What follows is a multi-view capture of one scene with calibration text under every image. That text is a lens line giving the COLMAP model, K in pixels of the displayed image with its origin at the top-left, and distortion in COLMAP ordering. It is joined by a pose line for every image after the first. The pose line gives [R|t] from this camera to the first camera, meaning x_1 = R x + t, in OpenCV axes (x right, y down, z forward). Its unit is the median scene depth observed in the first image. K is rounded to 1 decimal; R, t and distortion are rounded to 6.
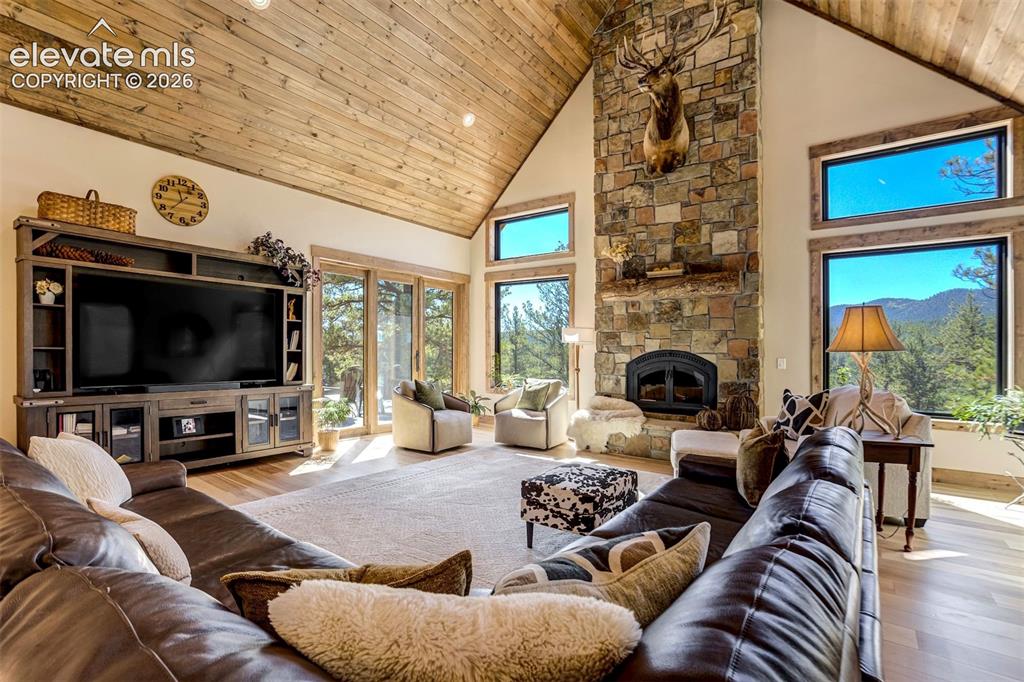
lens RADIAL K [[489.2, 0, 485.4], [0, 489.2, 343.6], [0, 0, 1]] dist [-0.029832, 0.018631]
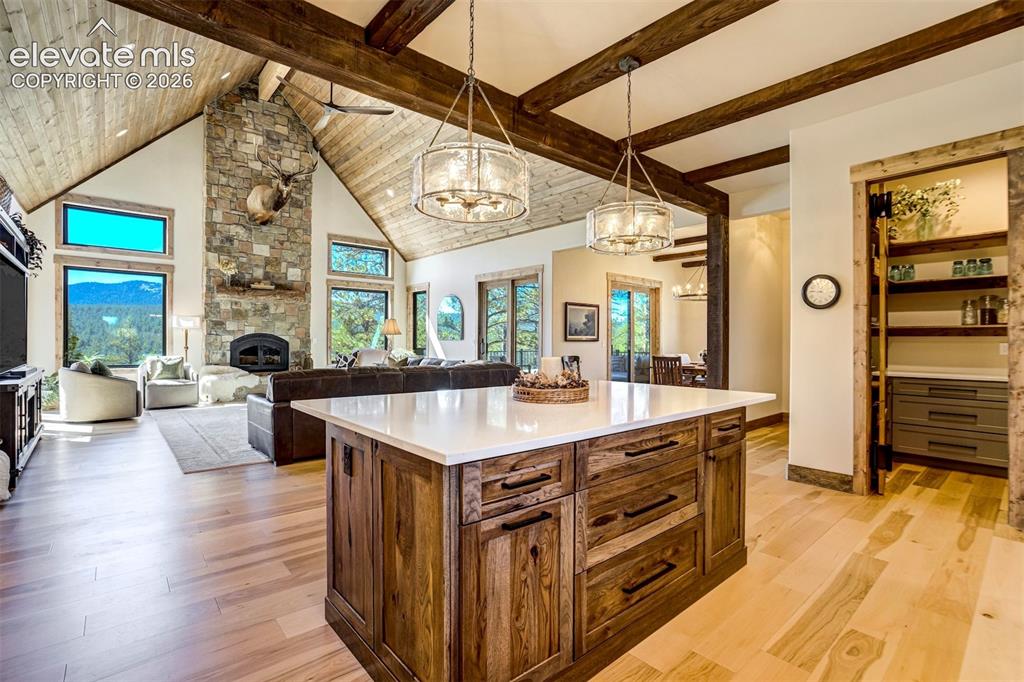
lens RADIAL K [[489.2, 0, 513.4], [0, 489.2, 340.7], [0, 0, 1]] dist [-0.029832, 0.018631]
pose [[0.209380, -0.005975, 0.977816, -1.050139], [-0.018982, 0.999768, 0.010173, 0.004574], [-0.977650, -0.020691, 0.209218, -0.172005]]
